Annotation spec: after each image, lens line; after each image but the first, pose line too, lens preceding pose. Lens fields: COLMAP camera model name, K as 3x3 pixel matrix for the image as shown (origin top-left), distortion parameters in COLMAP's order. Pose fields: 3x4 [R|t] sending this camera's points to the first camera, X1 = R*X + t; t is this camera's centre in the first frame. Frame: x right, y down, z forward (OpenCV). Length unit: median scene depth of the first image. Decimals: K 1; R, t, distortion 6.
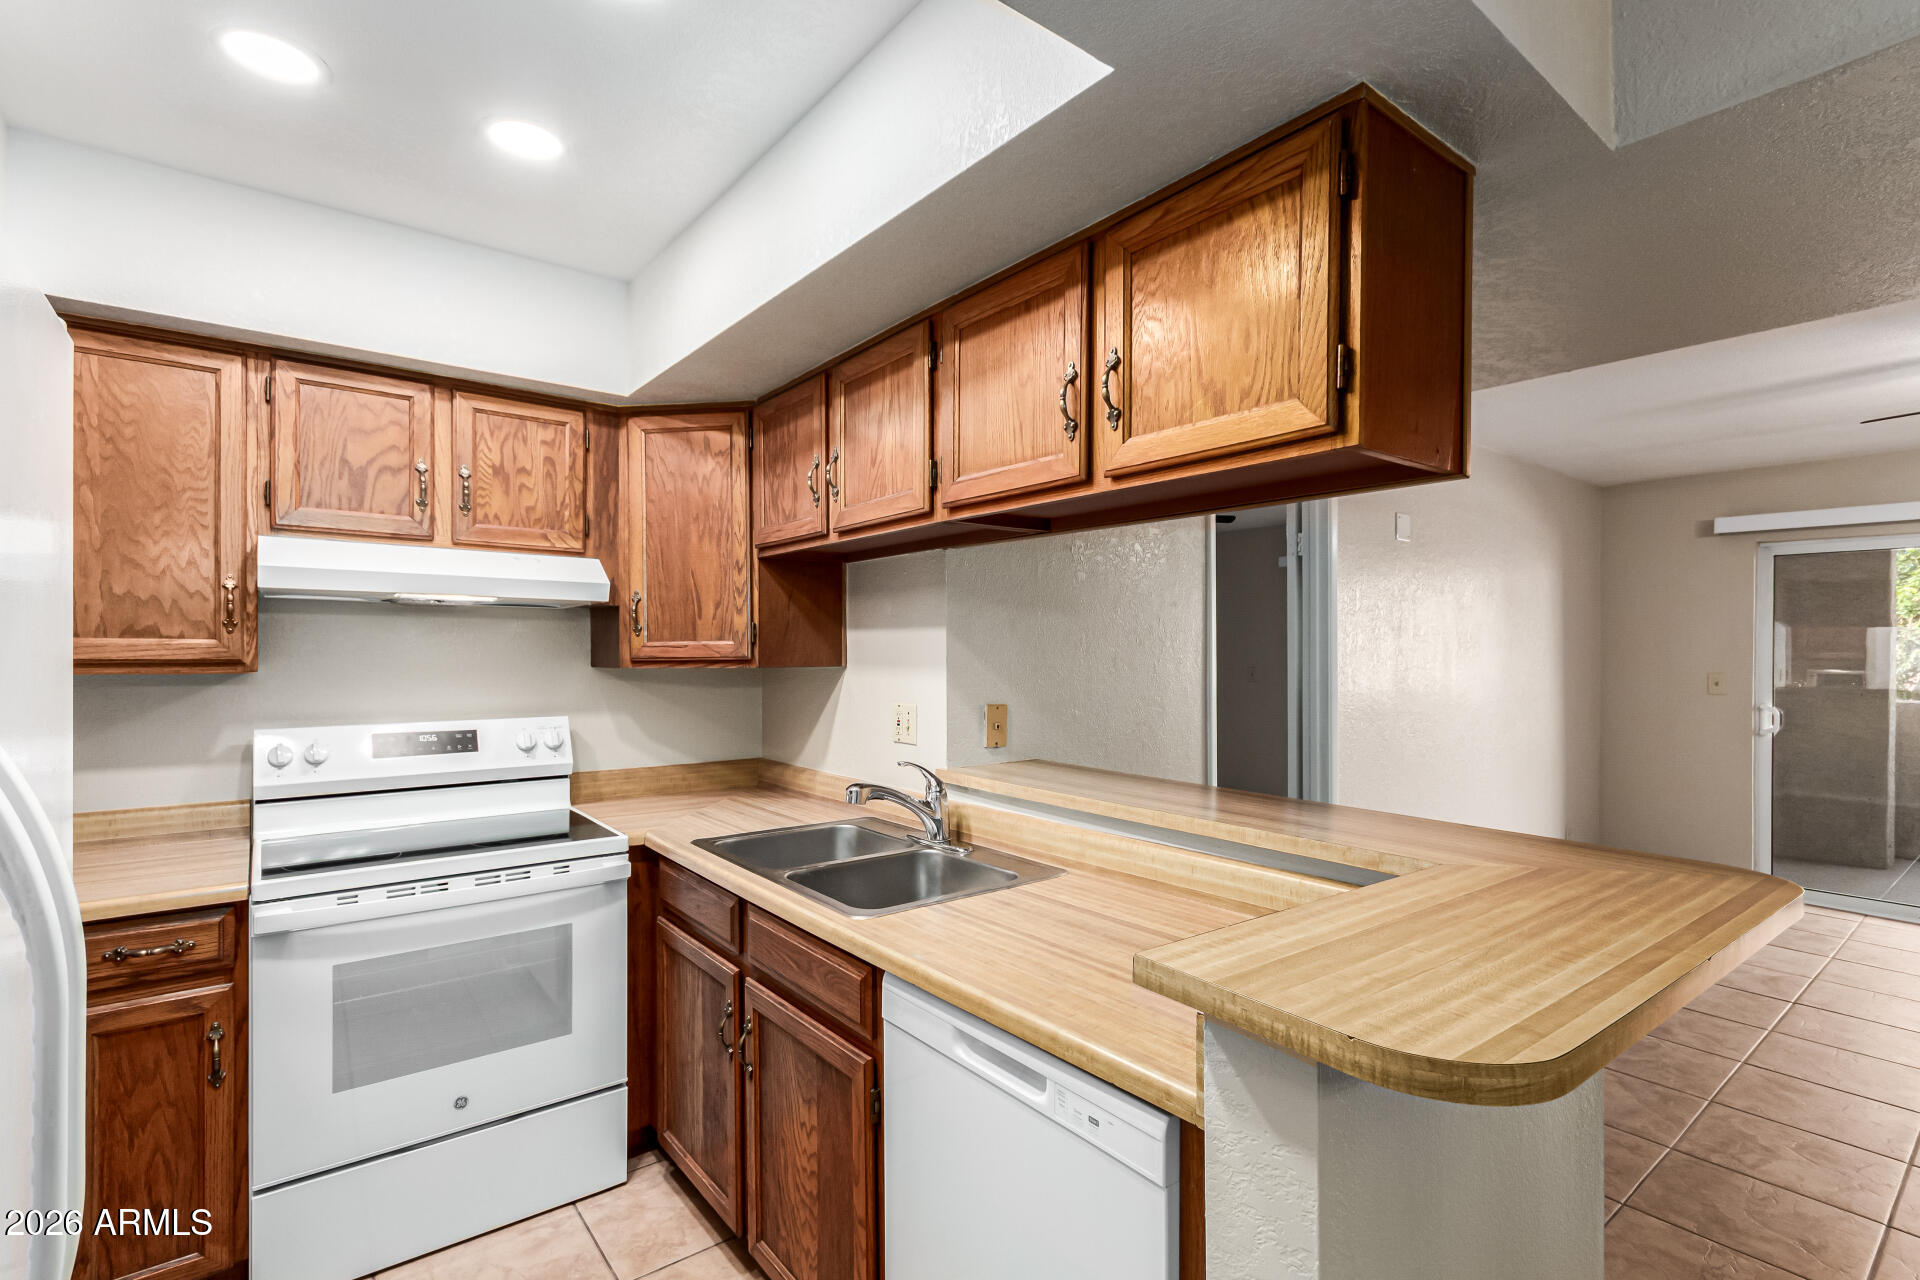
lens RADIAL K [[884.4, 0, 960.8], [0, 884.4, 659.1], [0, 0, 1]] dist [0.004549, 0.000669]
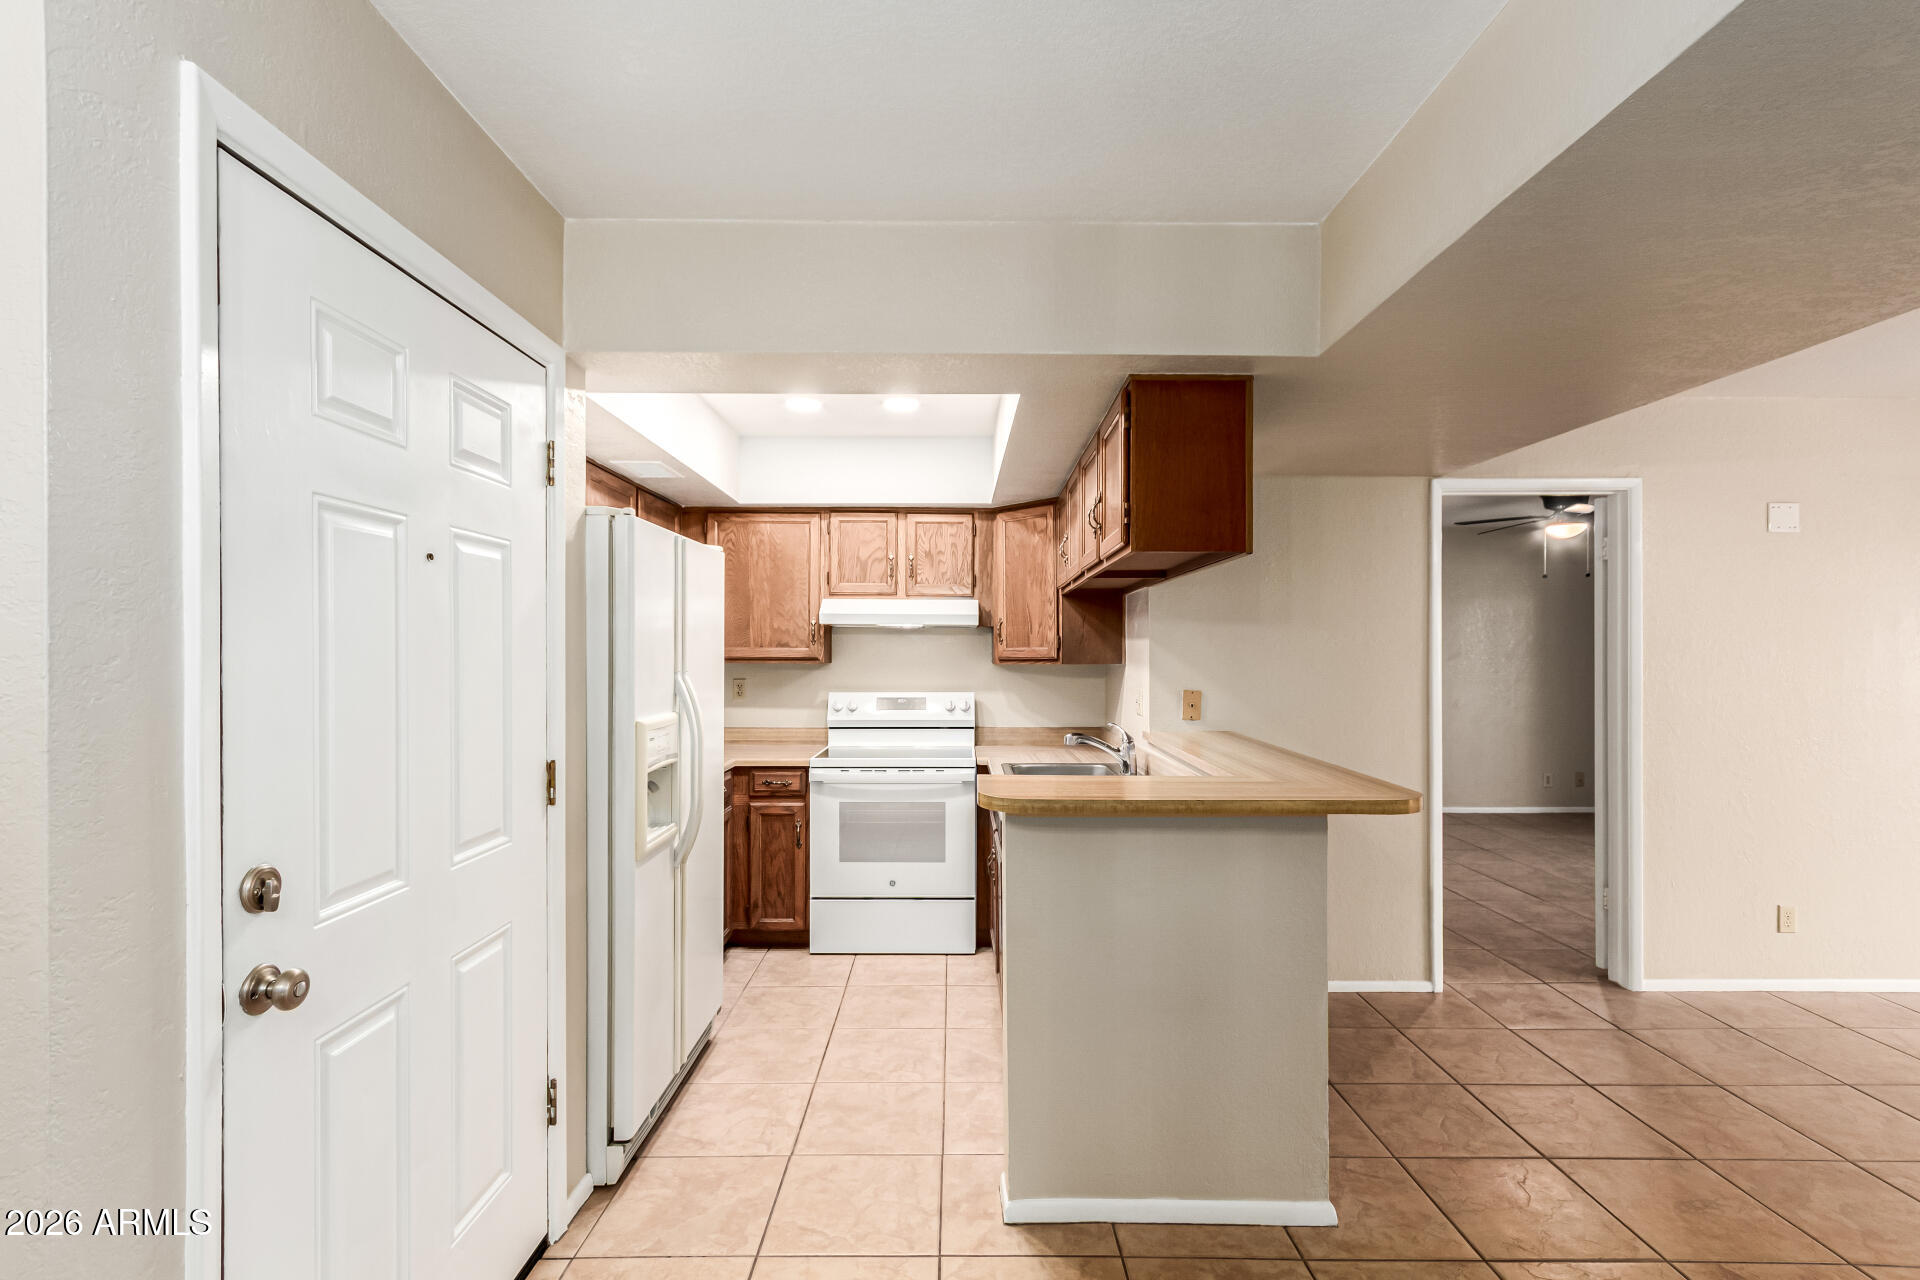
lens RADIAL K [[884.4, 0, 960.8], [0, 884.4, 659.1], [0, 0, 1]] dist [0.004549, 0.000669]
pose [[0.791808, 0.004003, -0.610757, 0.650448], [-0.004326, 0.999990, 0.000947, 0.000326], [0.610754, 0.001892, 0.791818, -0.399490]]
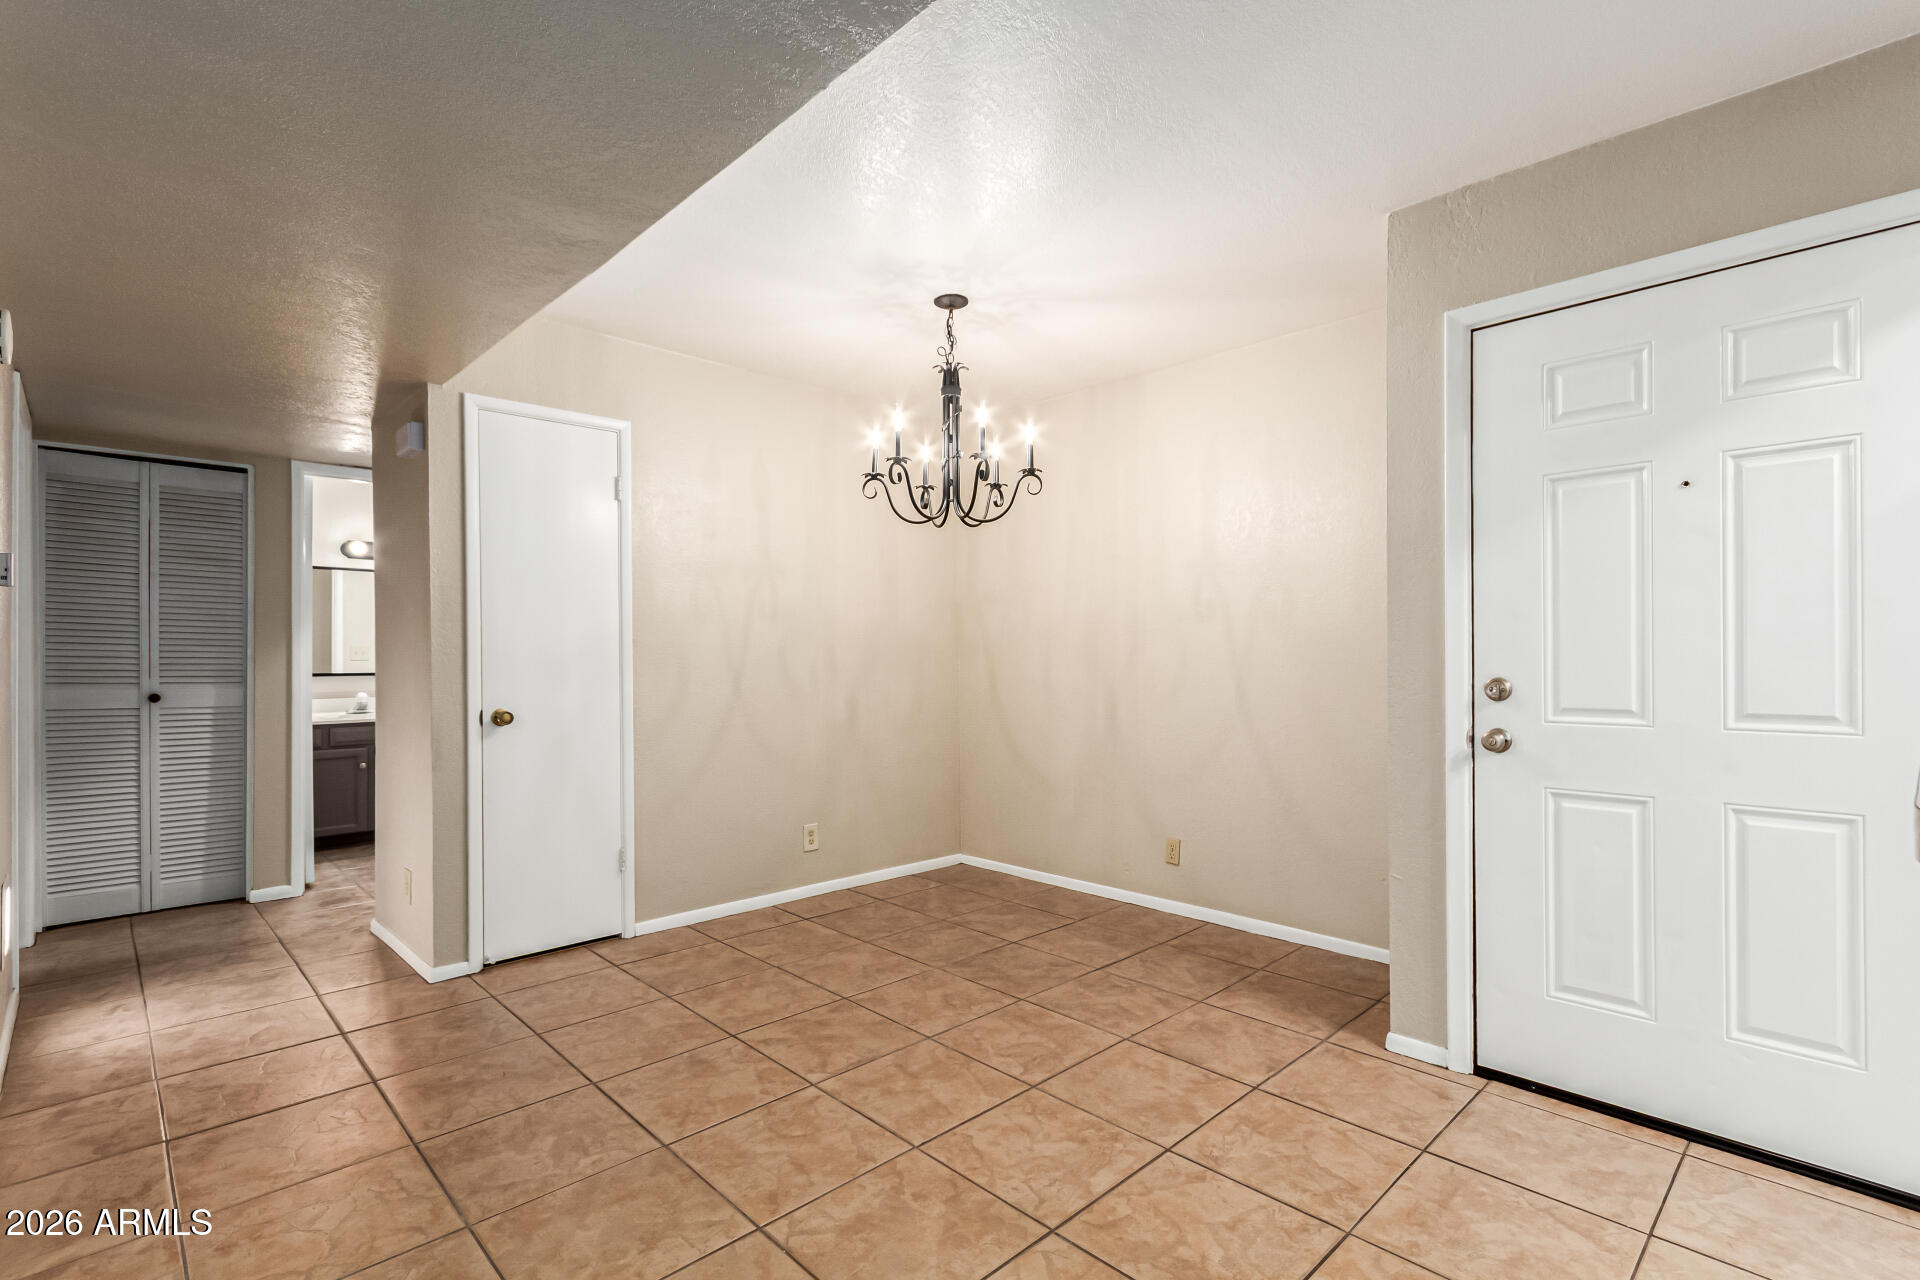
lens RADIAL K [[884.4, 0, 960.8], [0, 884.4, 659.1], [0, 0, 1]] dist [0.004549, 0.000669]
pose [[-0.994530, 0.001487, -0.104438, 0.741423], [0.000898, 0.999983, 0.005689, 0.107500], [0.104444, 0.005565, -0.994515, 0.847746]]
